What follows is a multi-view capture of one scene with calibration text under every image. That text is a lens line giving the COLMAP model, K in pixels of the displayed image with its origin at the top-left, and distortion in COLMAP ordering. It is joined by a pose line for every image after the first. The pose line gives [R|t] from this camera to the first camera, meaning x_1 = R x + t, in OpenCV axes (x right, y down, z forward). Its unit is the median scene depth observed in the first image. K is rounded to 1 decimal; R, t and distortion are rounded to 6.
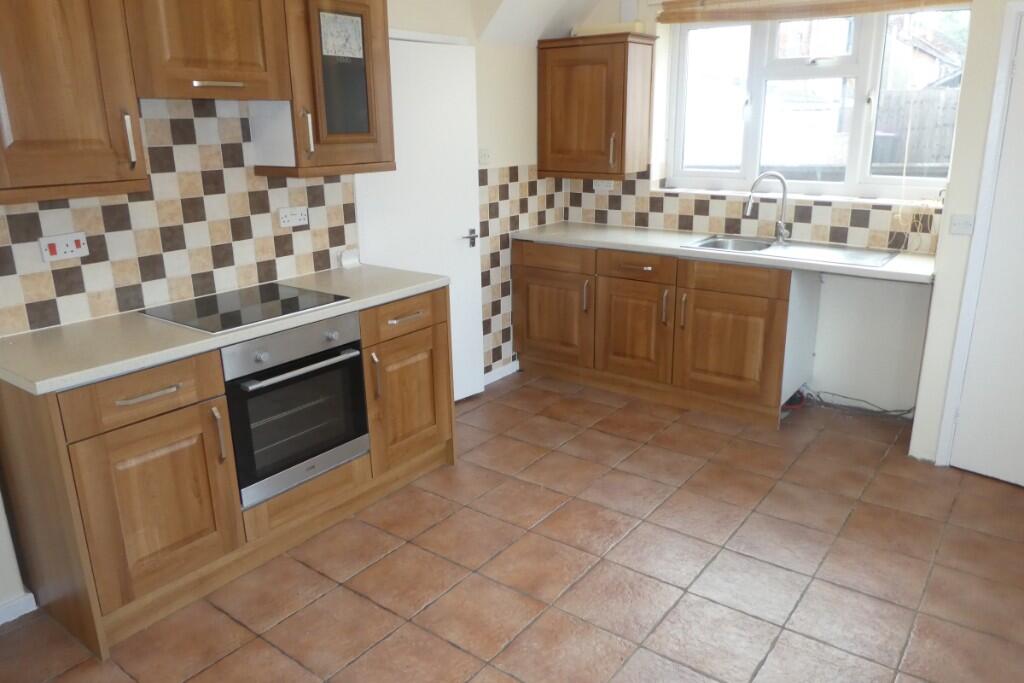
lens RADIAL K [[746.1, 0, 518.6], [0, 746.1, 340.0], [0, 0, 1]] dist [-0.005326, -0.000795]
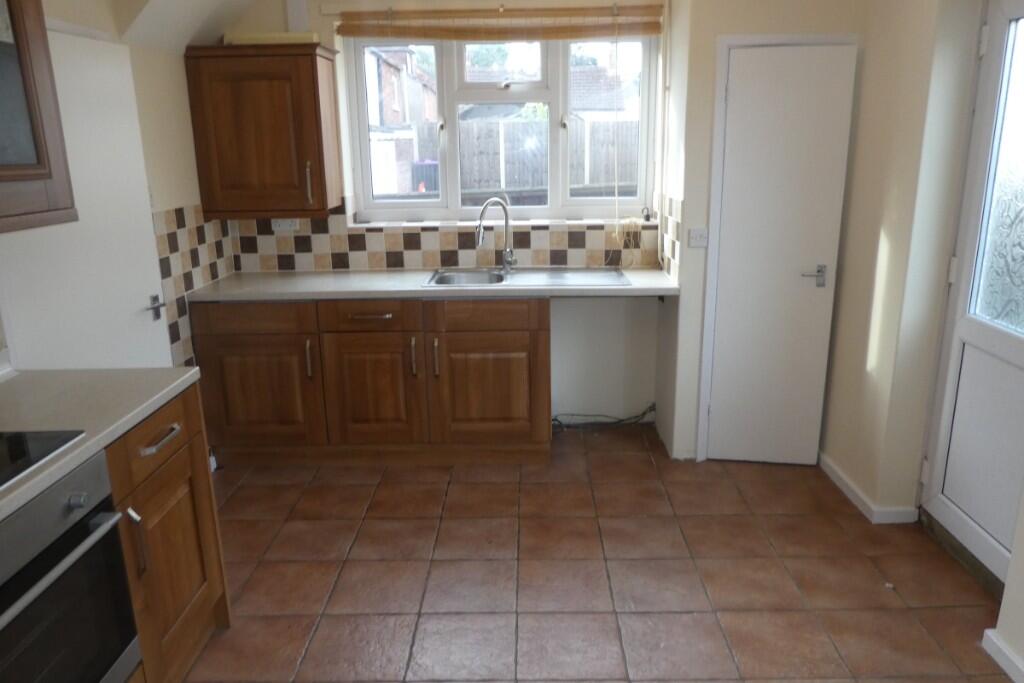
lens RADIAL K [[746.1, 0, 518.6], [0, 746.1, 340.0], [0, 0, 1]] dist [-0.005326, -0.000795]
pose [[0.810660, -0.152963, 0.565184, -0.192845], [0.176036, 0.984286, 0.013897, -0.054138], [-0.558428, 0.088227, 0.824848, 0.207794]]
